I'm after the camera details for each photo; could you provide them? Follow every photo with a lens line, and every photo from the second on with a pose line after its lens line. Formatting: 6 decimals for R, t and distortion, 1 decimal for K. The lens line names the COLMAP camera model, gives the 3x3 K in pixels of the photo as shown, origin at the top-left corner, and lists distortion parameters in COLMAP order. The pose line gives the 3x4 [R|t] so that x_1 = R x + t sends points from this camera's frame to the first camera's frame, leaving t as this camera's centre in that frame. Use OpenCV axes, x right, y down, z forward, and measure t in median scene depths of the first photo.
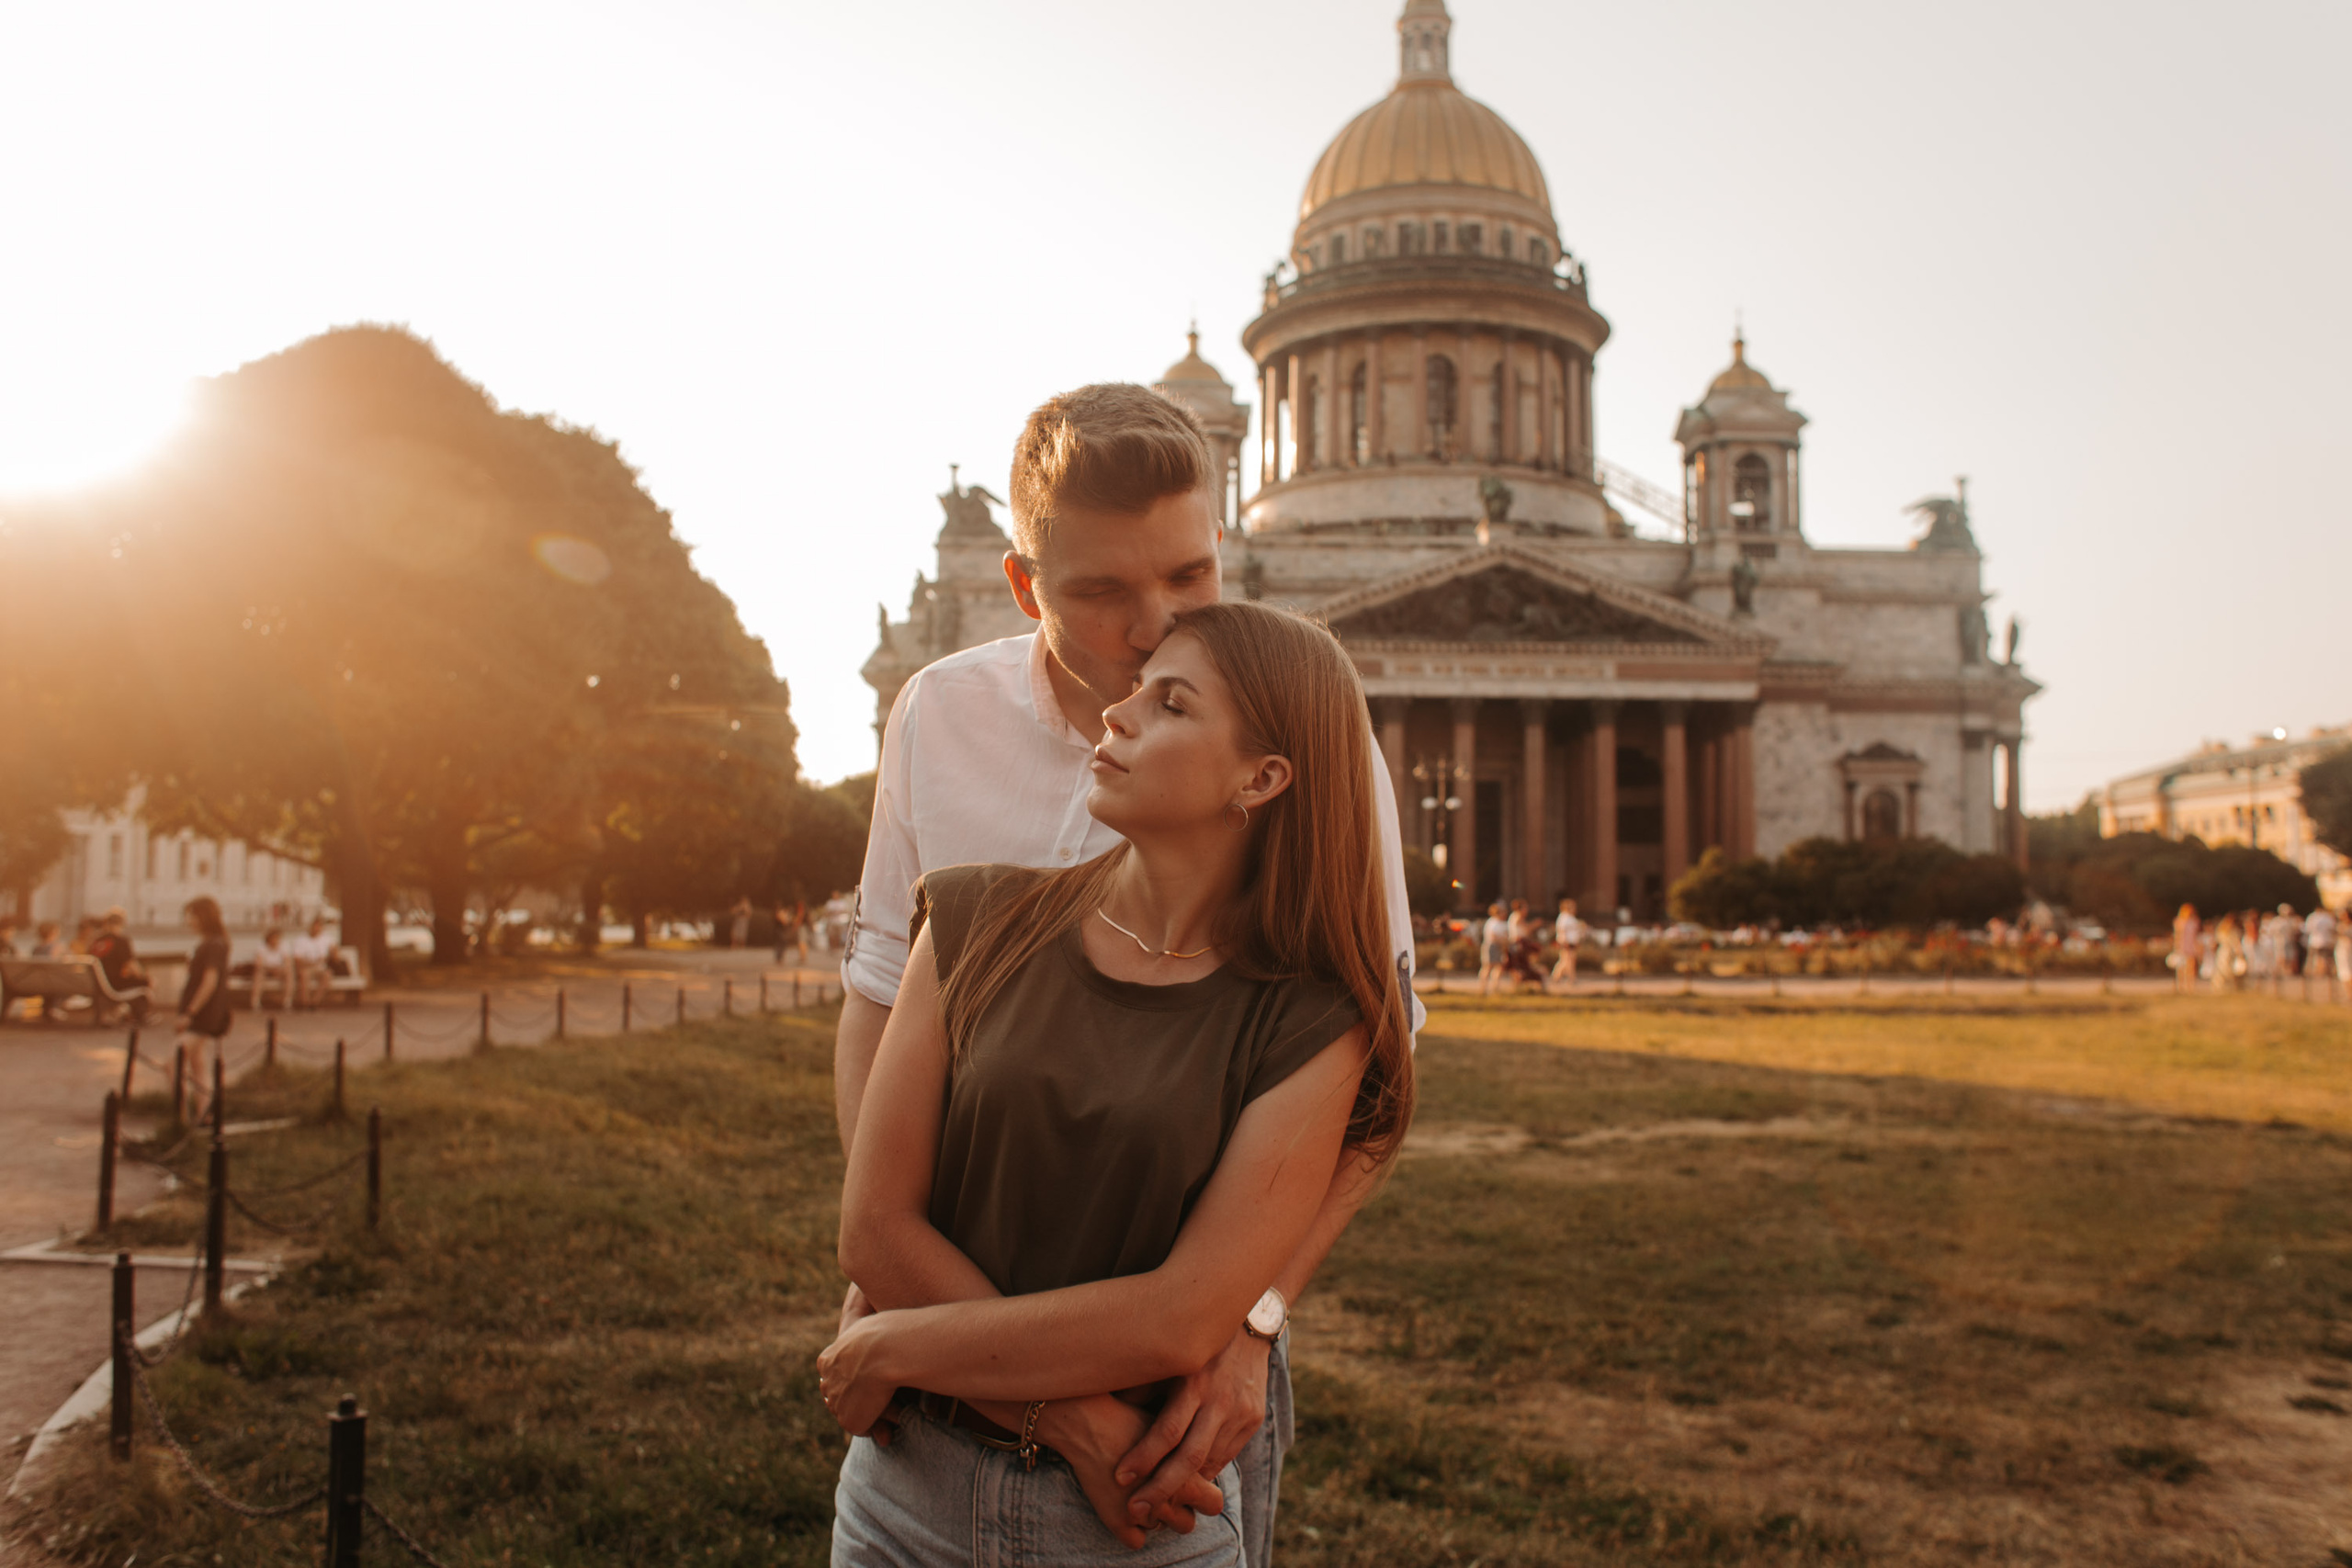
lens RADIAL K [[1903.3, 0, 1231.2], [0, 1903.3, 787.5], [0, 0, 1]] dist [-0.088292, 0.114955]
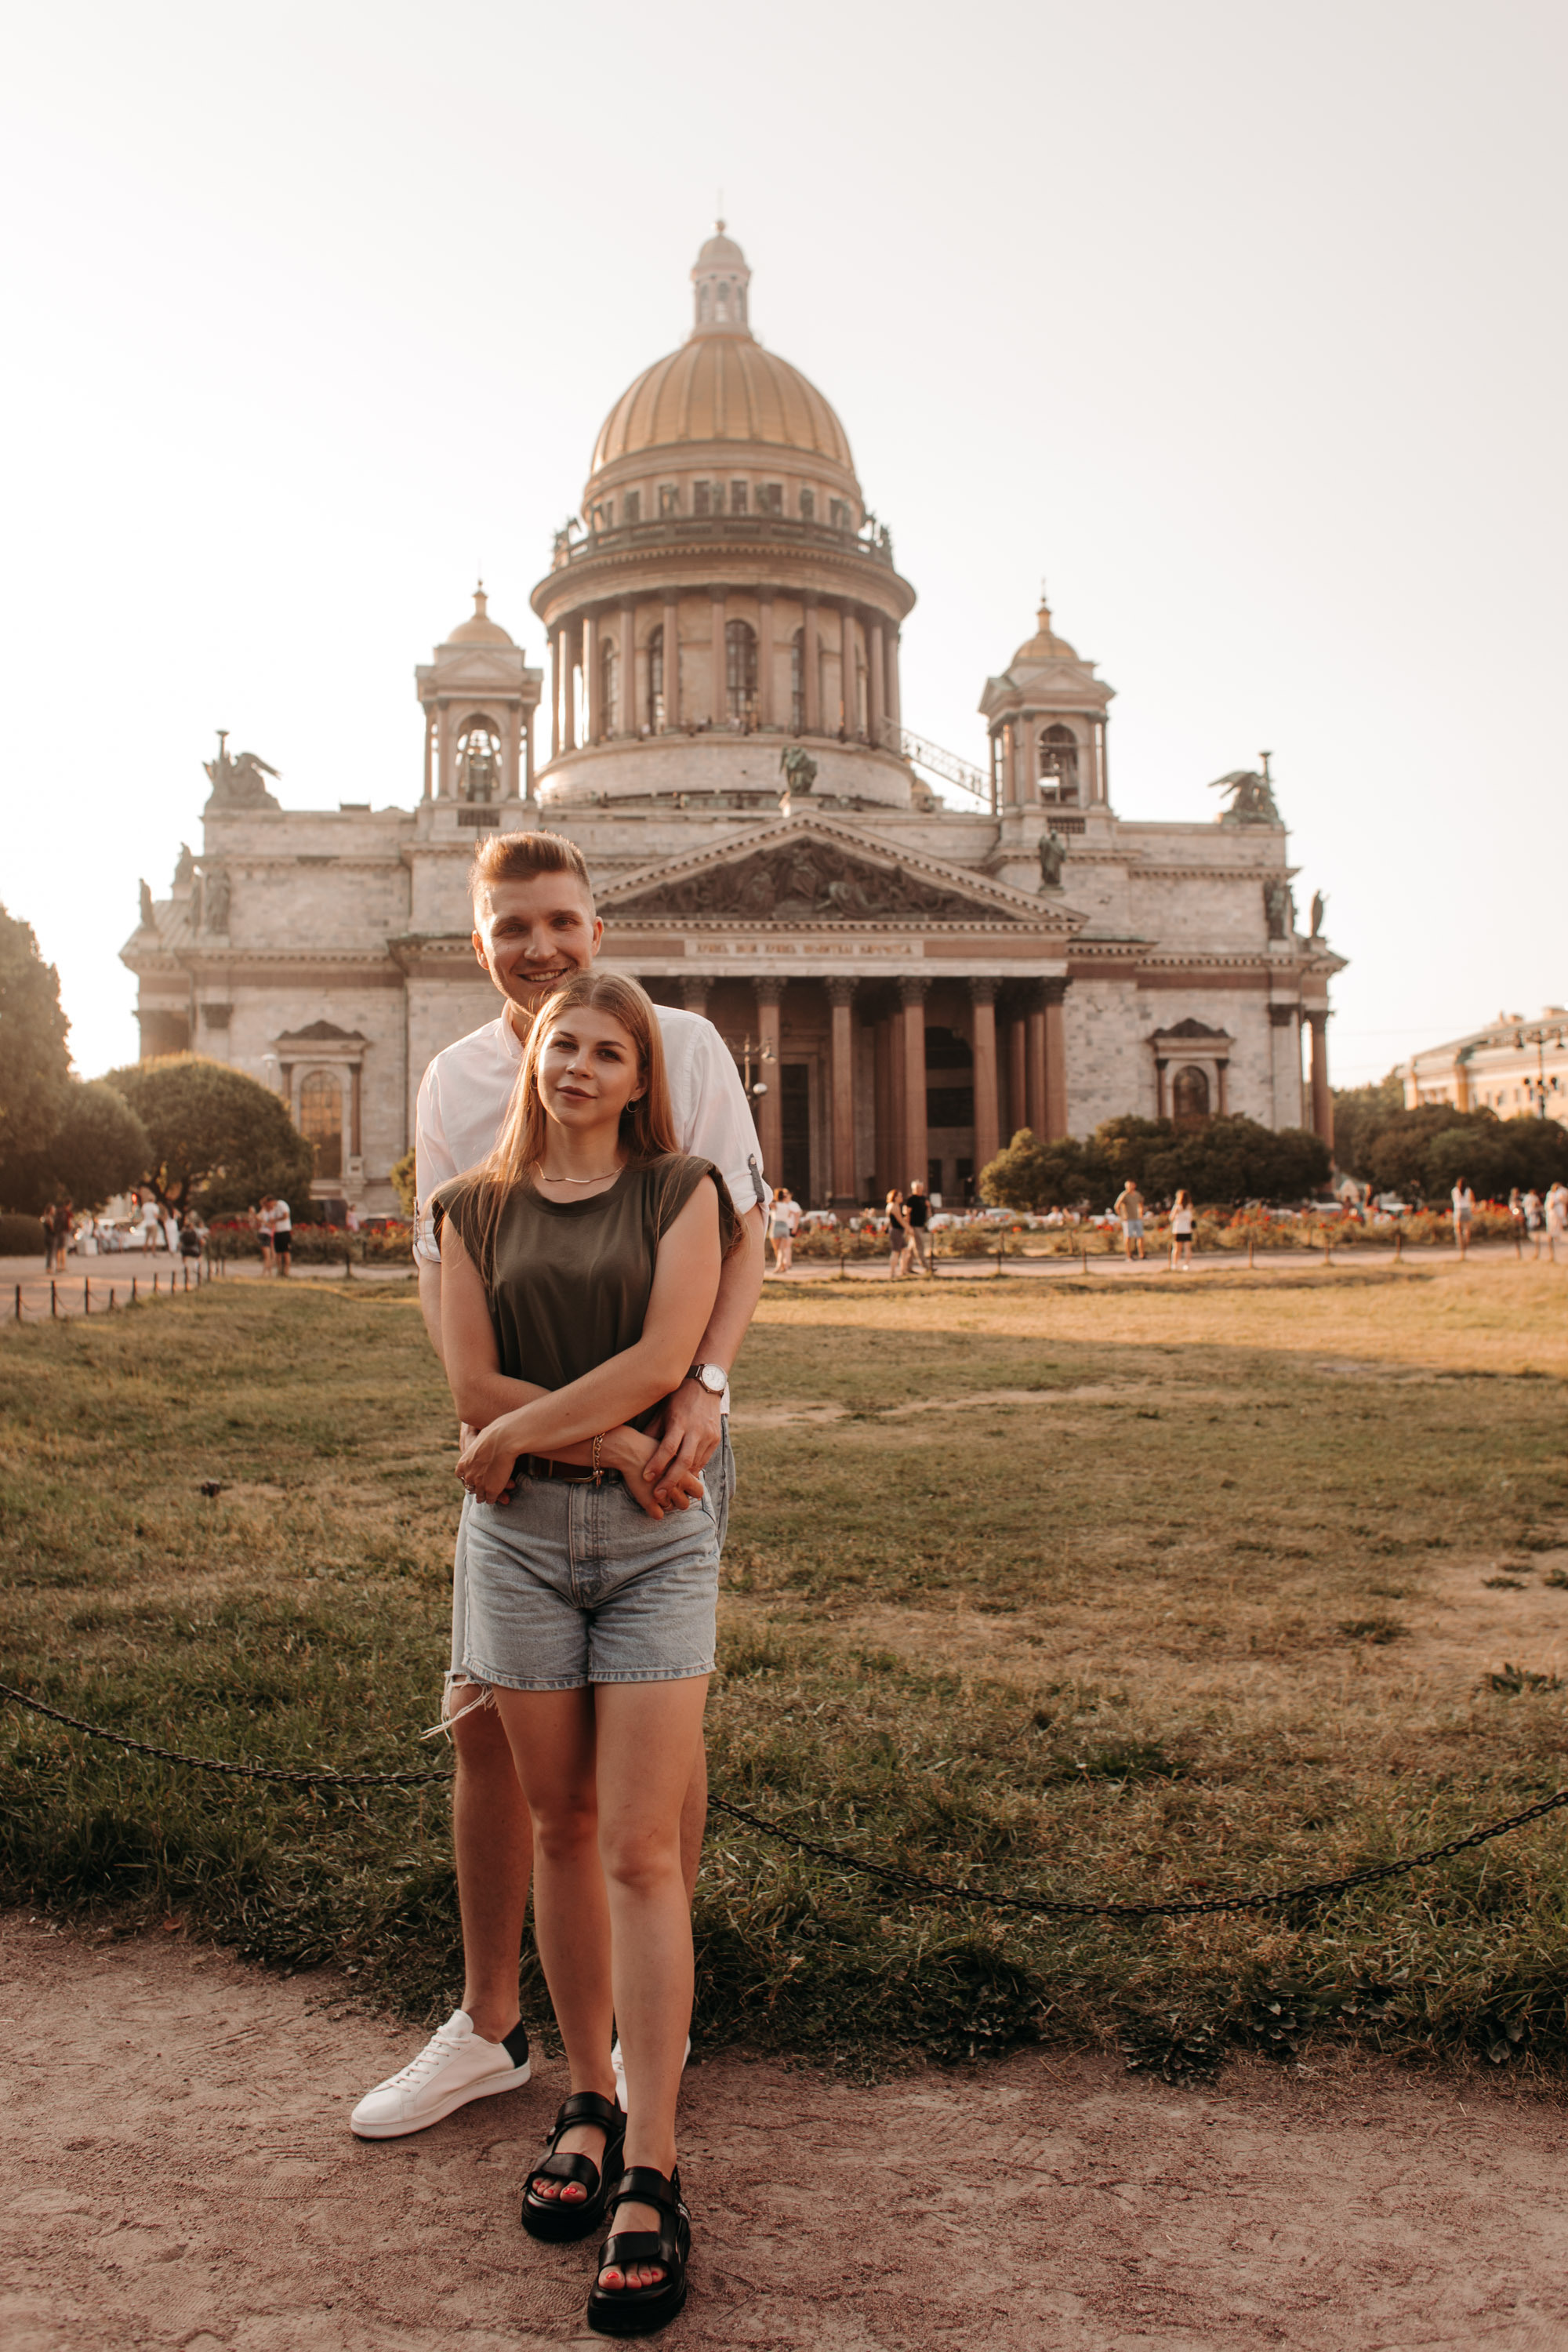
lens RADIAL K [[2004.5, 0, 816.7], [0, 2004.5, 1075.8], [0, 0, 1]] dist [-0.072013, 0.006023]
pose [[0.989290, -0.014365, 0.145256, -0.001555], [0.014060, 0.999896, 0.003124, -0.000299], [-0.145286, -0.001049, 0.989389, -0.008061]]
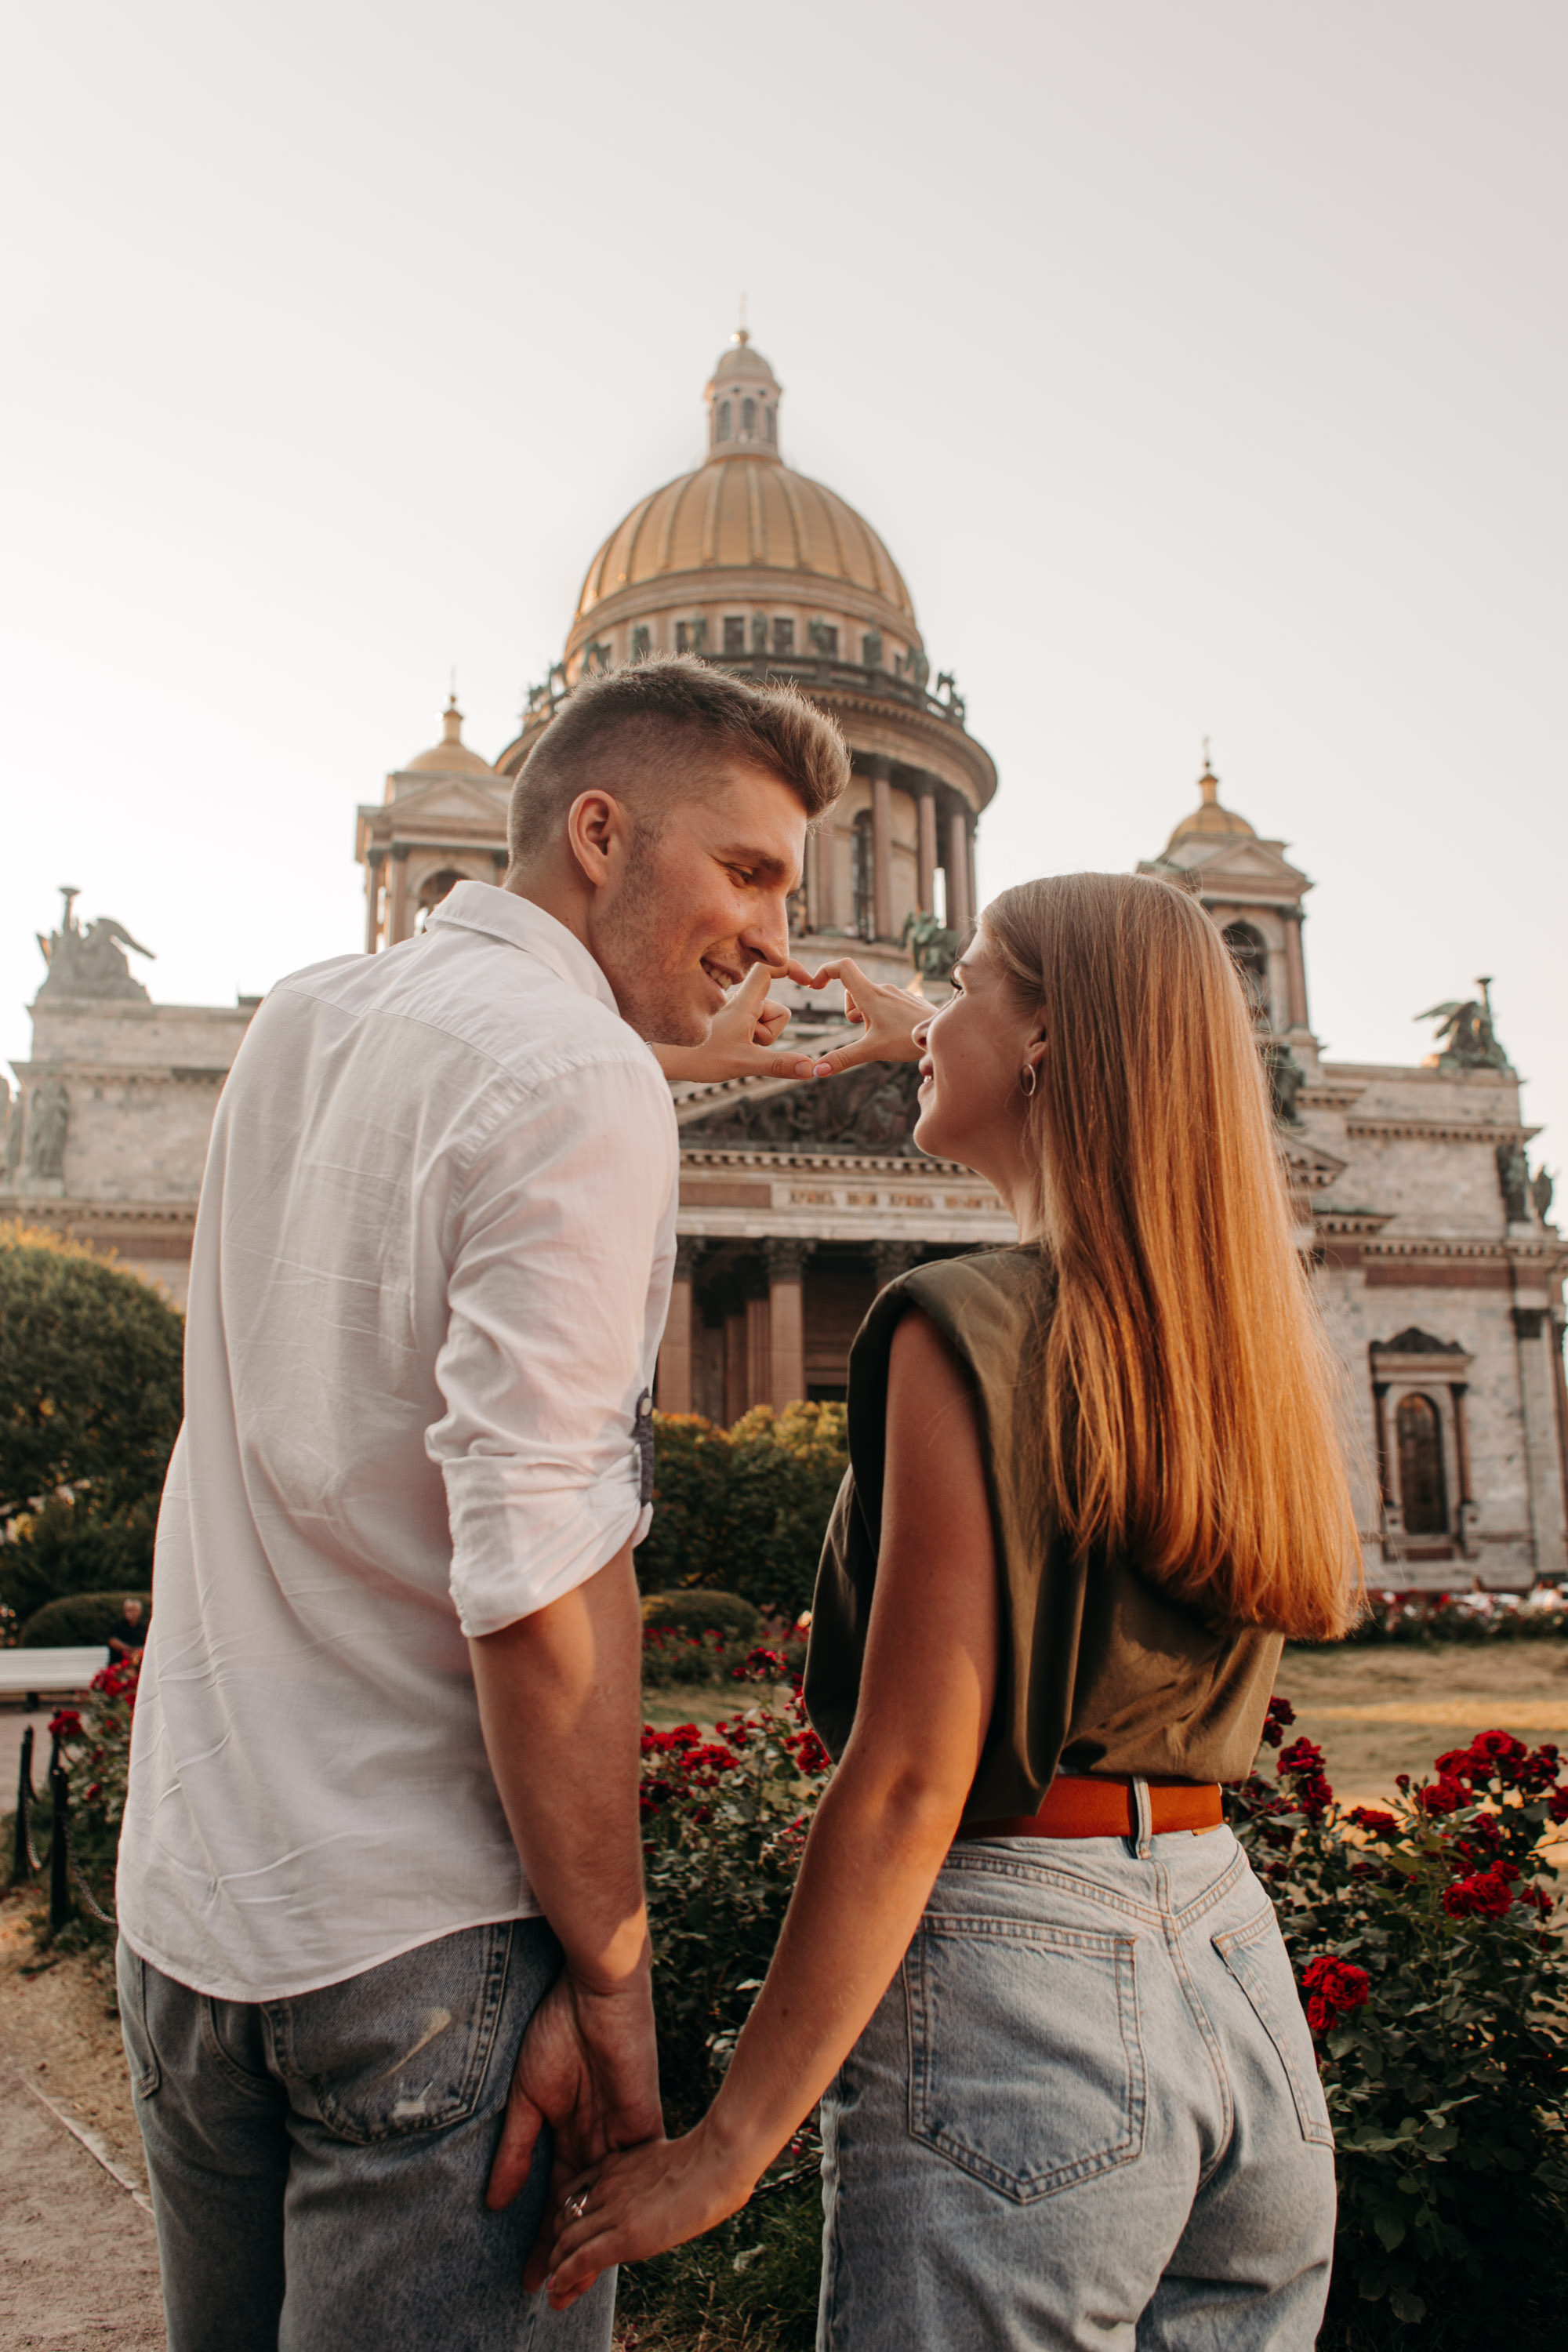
lens RADIAL K [[2030.0, 0, 828.7], [0, 2030.0, 1142.9], [0, 0, 1]] dist [-0.099199, 0.125337]
pose [[0.972236, 0.024727, 0.232694, -0.059487], [0.011376, 0.988231, -0.152543, 0.023559], [-0.233728, 0.150955, 0.960512, 0.347016]]
